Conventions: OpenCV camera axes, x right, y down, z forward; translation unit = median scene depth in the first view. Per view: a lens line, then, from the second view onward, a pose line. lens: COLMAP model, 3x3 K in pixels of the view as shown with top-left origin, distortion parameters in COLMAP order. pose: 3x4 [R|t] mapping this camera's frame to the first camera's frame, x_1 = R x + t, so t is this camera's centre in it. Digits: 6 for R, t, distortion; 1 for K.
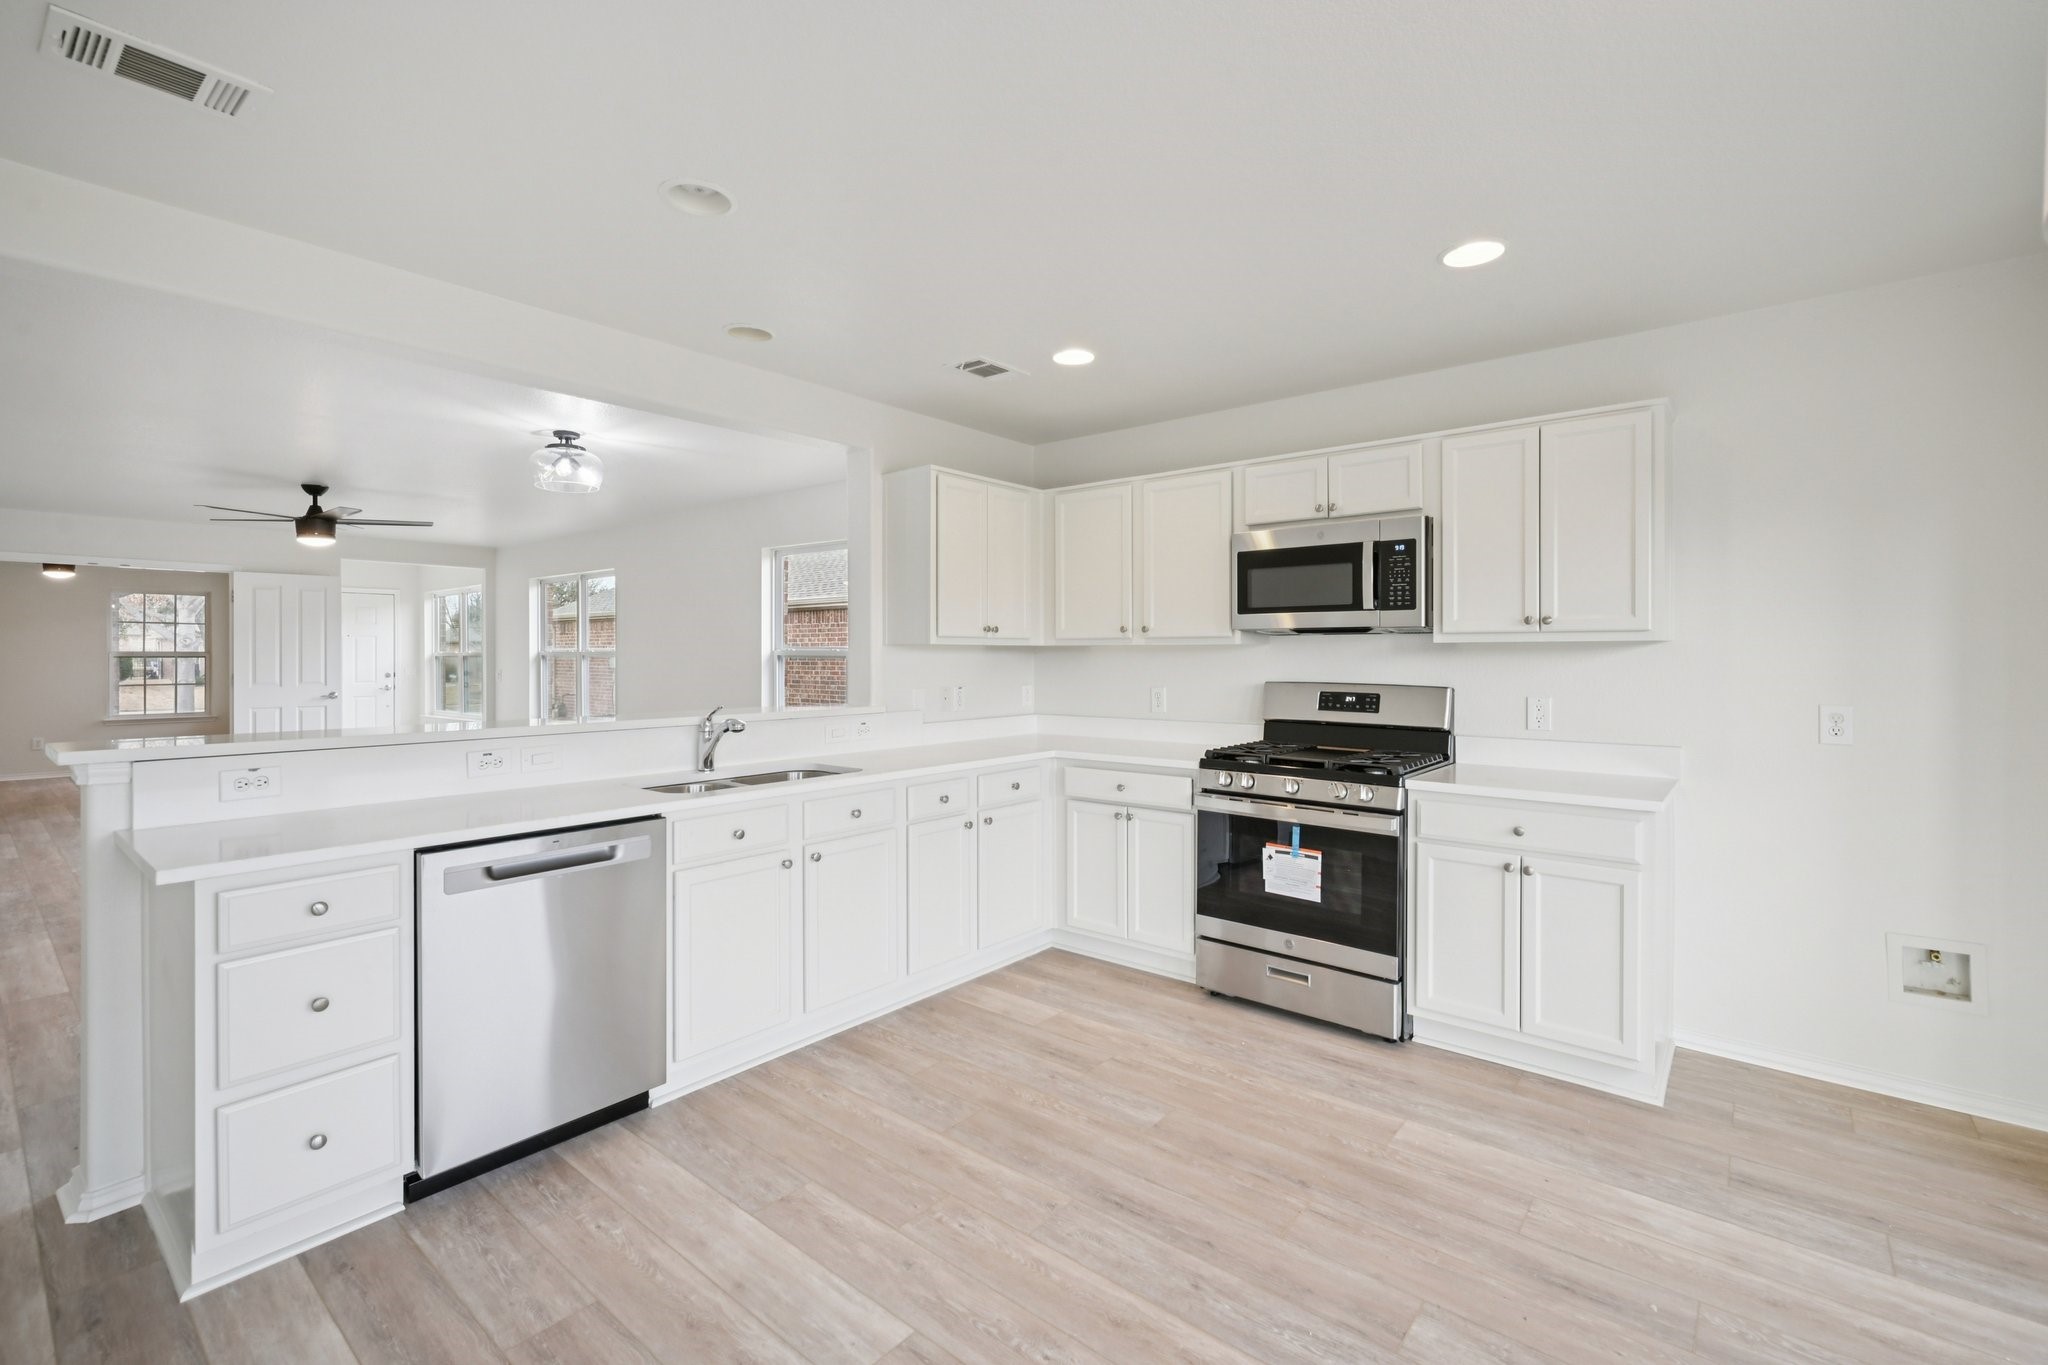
lens RADIAL K [[898.6, 0, 1076.9], [0, 898.6, 653.4], [0, 0, 1]] dist [-0.001708, 0.000707]
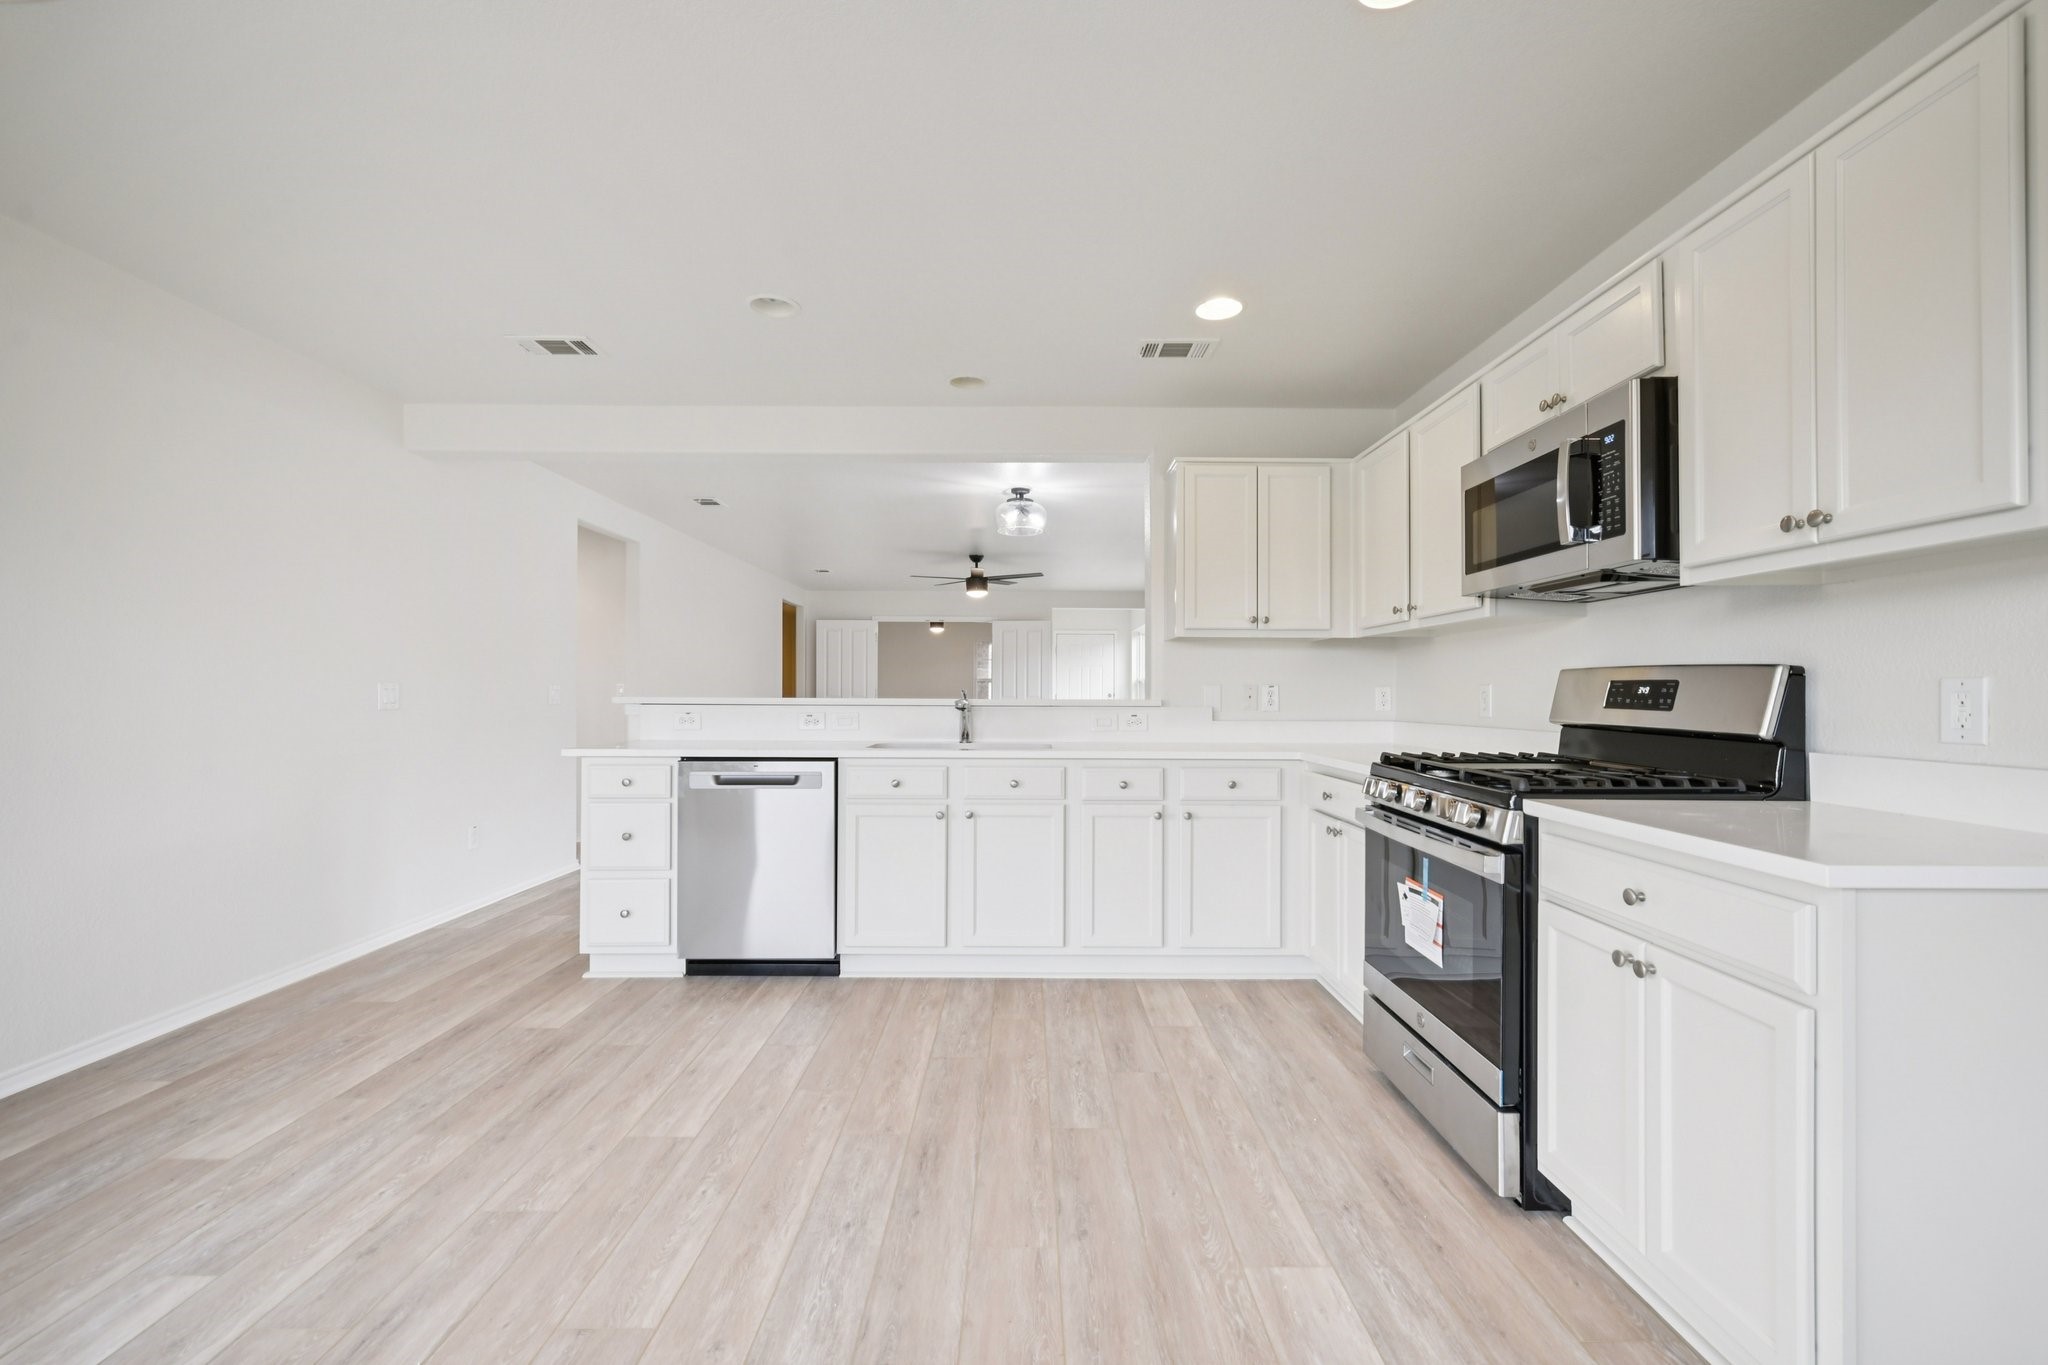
lens RADIAL K [[898.6, 0, 1047.3], [0, 898.6, 680.3], [0, 0, 1]] dist [-0.001708, 0.000707]
pose [[0.624064, -0.009723, -0.781313, 0.615820], [-0.001671, 0.999904, -0.013777, 0.060890], [0.781371, 0.009903, 0.623988, 0.311454]]
